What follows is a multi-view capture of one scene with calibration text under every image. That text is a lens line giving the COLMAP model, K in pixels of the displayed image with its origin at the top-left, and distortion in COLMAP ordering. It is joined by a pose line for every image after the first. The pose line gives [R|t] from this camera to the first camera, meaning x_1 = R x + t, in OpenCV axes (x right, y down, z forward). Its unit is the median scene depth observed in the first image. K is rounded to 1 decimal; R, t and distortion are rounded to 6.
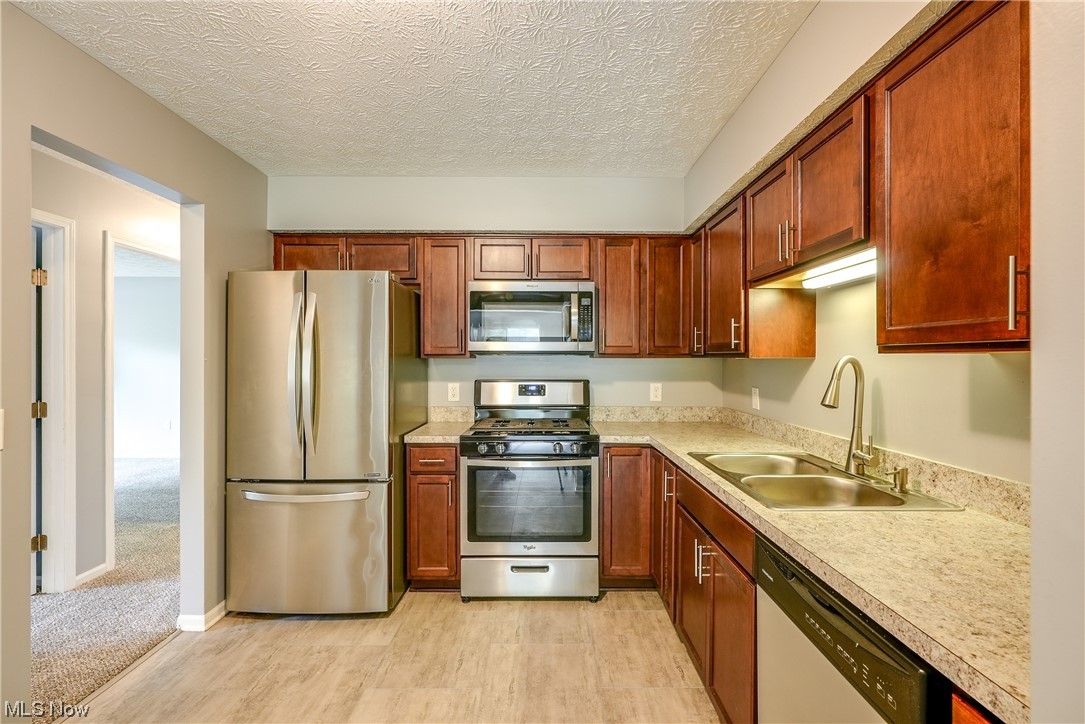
lens RADIAL K [[491.3, 0, 542.2], [0, 491.3, 360.5], [0, 0, 1]] dist [-0.015652, 0.003209]
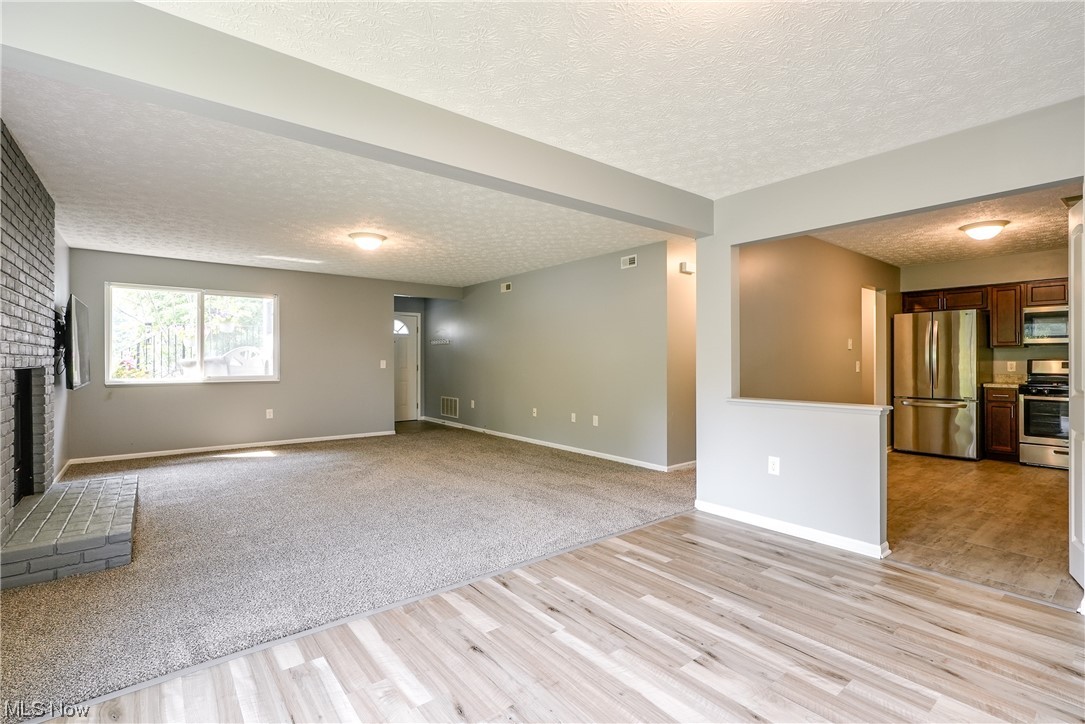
lens RADIAL K [[500.3, 0, 553.3], [0, 500.3, 358.1], [0, 0, 1]] dist [-0.010161, 0.001709]
pose [[0.633668, -0.006843, -0.773575, 0.225850], [0.004374, 0.999977, -0.005263, 0.048450], [0.773592, -0.000049, 0.633683, -1.998480]]
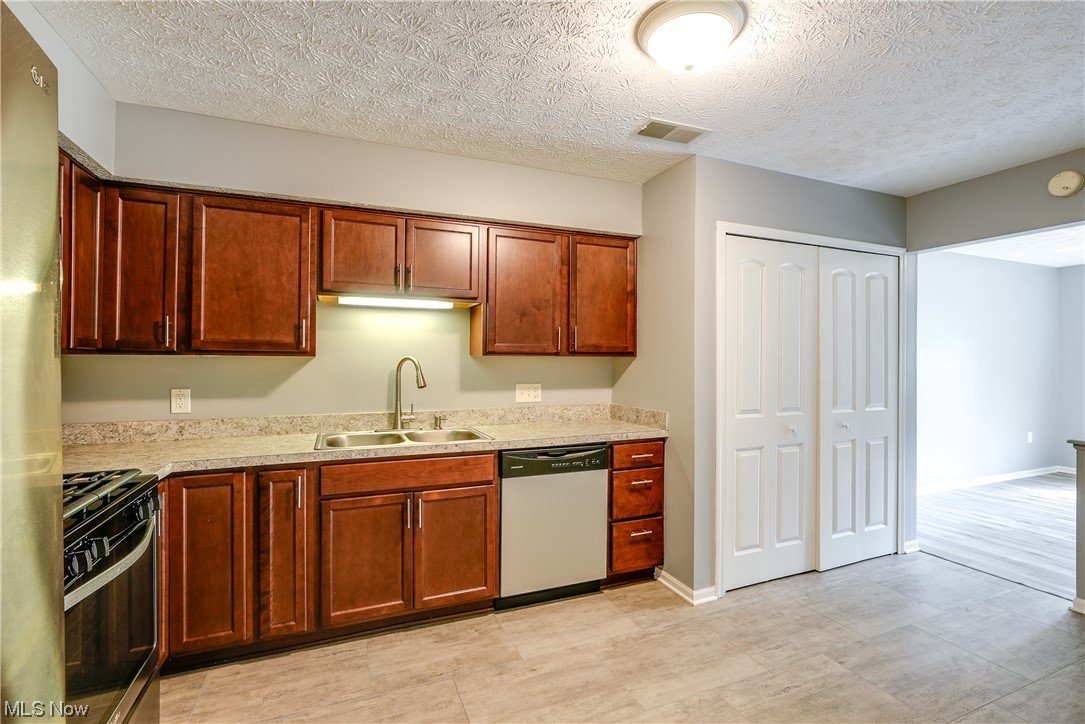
lens RADIAL K [[500.3, 0, 539.5], [0, 500.3, 358.9], [0, 0, 1]] dist [-0.010161, 0.001709]
pose [[-0.380631, -0.004451, 0.924716, -0.739037], [-0.002718, 0.999989, 0.003694, -0.004733], [-0.924723, -0.001108, -0.380639, 0.857908]]
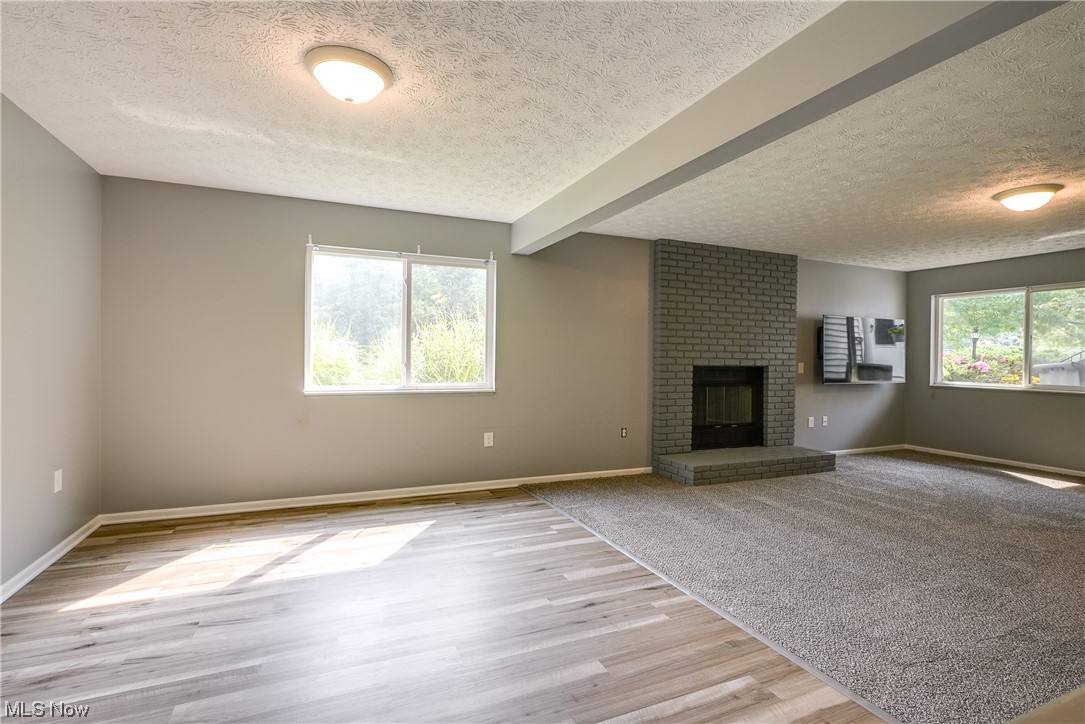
lens RADIAL K [[500.3, 0, 553.7], [0, 500.3, 358.6], [0, 0, 1]] dist [-0.010161, 0.001709]
pose [[-0.904184, -0.022534, -0.426549, -0.036810], [-0.020847, 0.999745, -0.008623, 0.064086], [0.426635, 0.001096, -0.904423, -0.557047]]
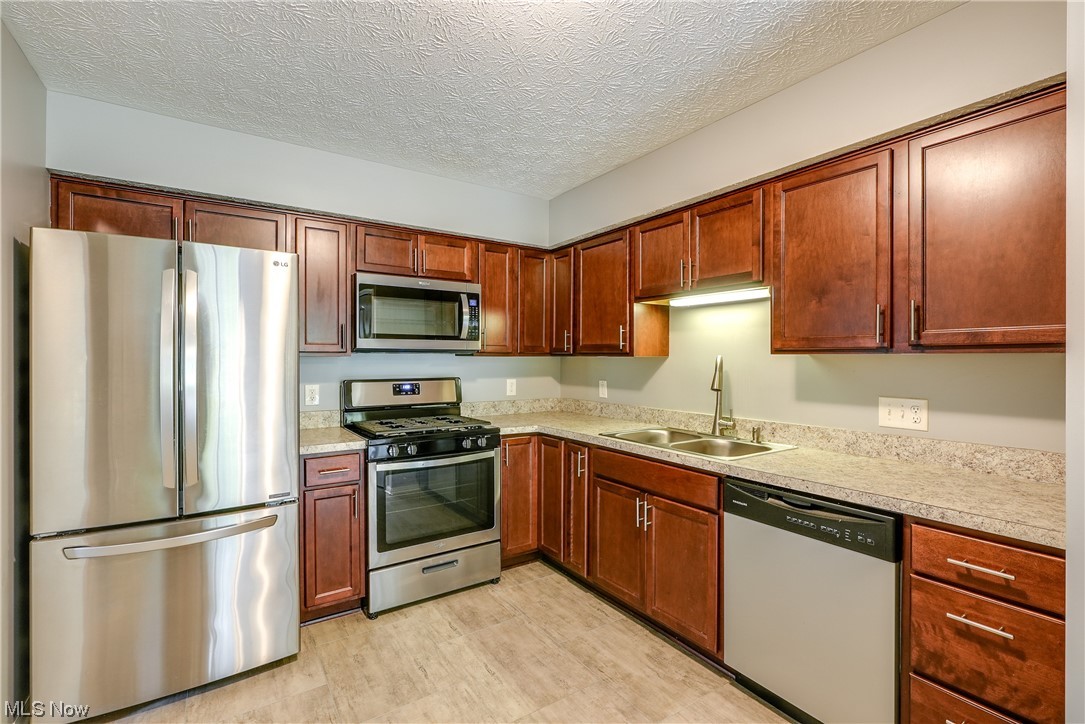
lens RADIAL K [[491.3, 0, 549.8], [0, 491.3, 360.2], [0, 0, 1]] dist [-0.015652, 0.003209]
pose [[0.826019, -0.002763, 0.563636, -0.436119], [0.000713, 0.999992, 0.003857, -0.000779], [-0.563642, -0.002784, 0.826014, 0.049269]]
